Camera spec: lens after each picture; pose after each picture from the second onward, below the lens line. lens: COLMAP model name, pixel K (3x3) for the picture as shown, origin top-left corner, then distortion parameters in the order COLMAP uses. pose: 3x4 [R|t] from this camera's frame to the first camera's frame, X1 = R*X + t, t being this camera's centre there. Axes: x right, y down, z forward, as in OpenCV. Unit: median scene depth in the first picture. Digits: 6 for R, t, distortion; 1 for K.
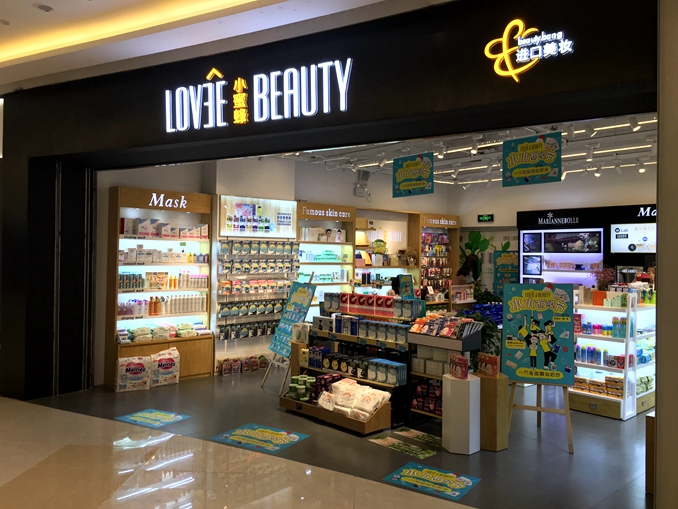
lens RADIAL K [[580.0, 0, 339.3], [0, 580.0, 253.5], [0, 0, 1]] dist [0.049177, -0.028705]
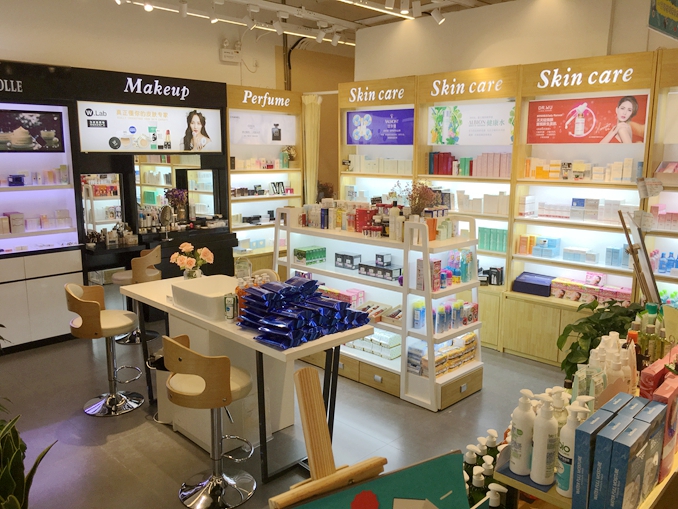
lens RADIAL K [[580.0, 0, 336.3], [0, 580.0, 256.4], [0, 0, 1]] dist [0.049177, -0.028705]
pose [[-0.057106, -0.187599, 0.980584, -0.136238], [0.003076, 0.982149, 0.188078, -0.008058], [-0.998363, 0.013757, -0.055509, 0.785911]]
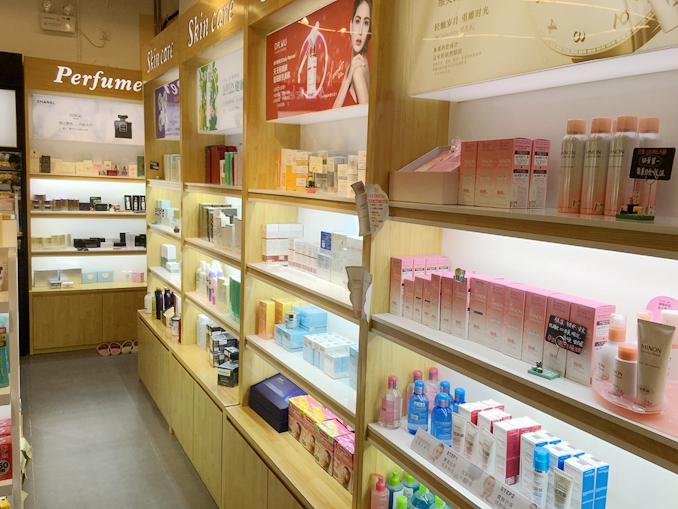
lens RADIAL K [[580.0, 0, 340.6], [0, 580.0, 249.0], [0, 0, 1]] dist [0.049177, -0.028705]
pose [[0.232619, -0.113281, 0.965948, 0.094111], [-0.028493, 0.991973, 0.123195, 0.012704], [-0.972150, -0.056180, 0.227525, 0.530913]]
